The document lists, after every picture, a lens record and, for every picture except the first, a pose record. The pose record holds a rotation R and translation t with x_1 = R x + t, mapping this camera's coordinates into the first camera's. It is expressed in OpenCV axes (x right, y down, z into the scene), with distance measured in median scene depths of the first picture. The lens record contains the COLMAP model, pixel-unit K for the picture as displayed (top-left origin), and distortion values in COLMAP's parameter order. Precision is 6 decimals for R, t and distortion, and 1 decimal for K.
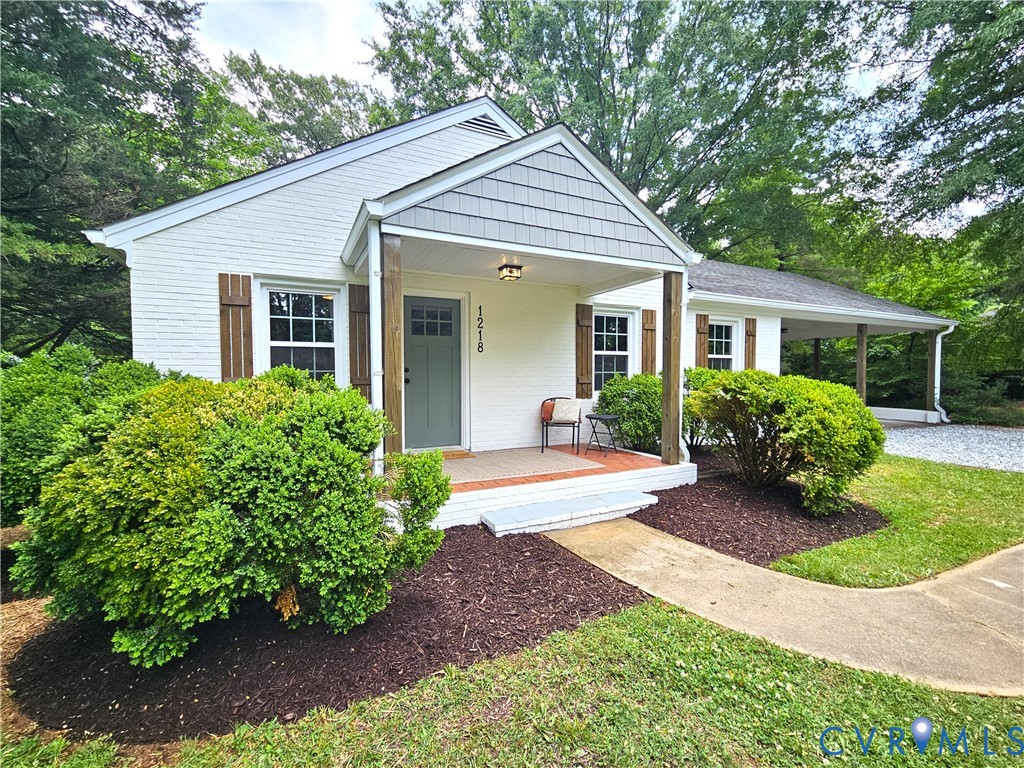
lens RADIAL K [[443.7, 0, 512.0], [0, 443.7, 384.0], [0, 0, 1]] dist [0.001678, 0.000028]
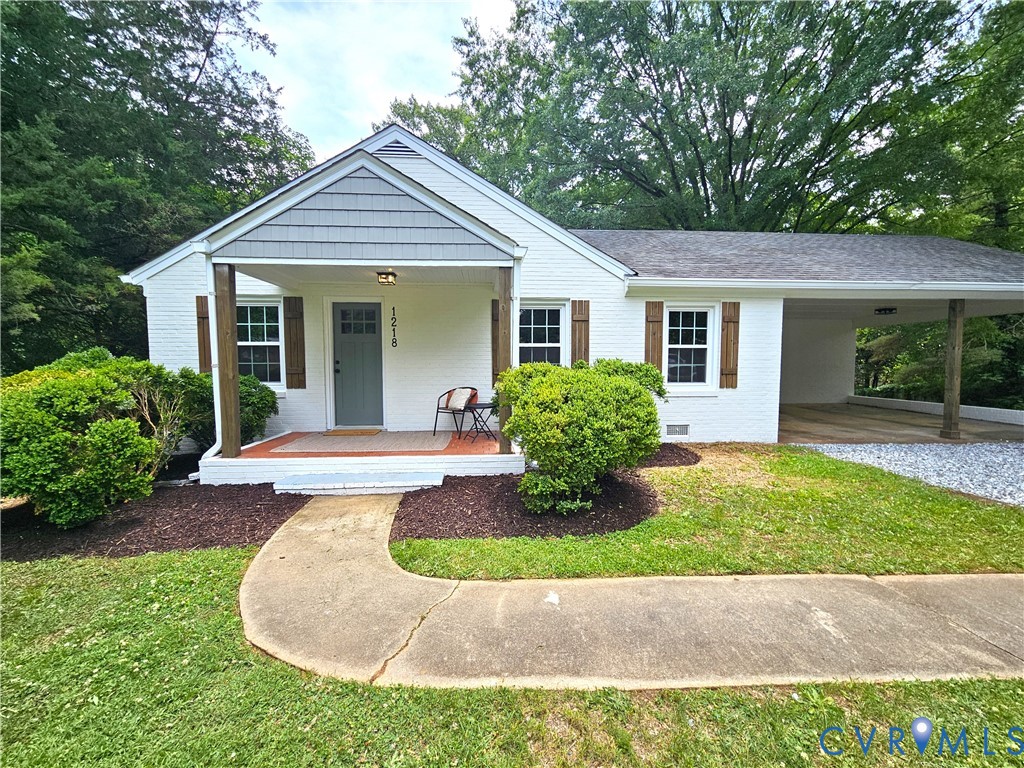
lens RADIAL K [[426.2, 0, 511.8], [0, 426.2, 385.0], [0, 0, 1]] dist [0.000350, 0.000277]
pose [[0.924696, 0.021094, -0.380122, 0.826284], [-0.009926, 0.999460, 0.031317, -0.012161], [0.380578, -0.025186, 0.924406, 0.096854]]
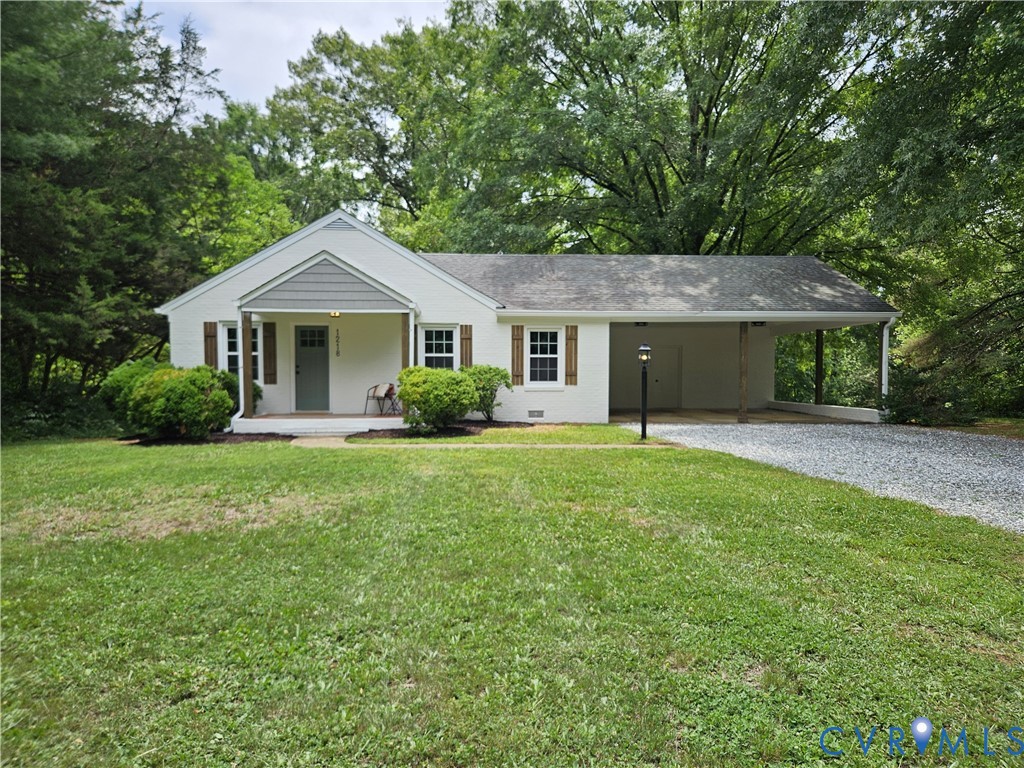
lens RADIAL K [[691.1, 0, 524.8], [0, 691.1, 398.2], [0, 0, 1]] dist [0.006276, 0.001125]
pose [[0.939355, 0.014873, -0.342624, 1.959482], [-0.010191, 0.999829, 0.015460, 0.054558], [0.342795, -0.011030, 0.939346, -1.627271]]
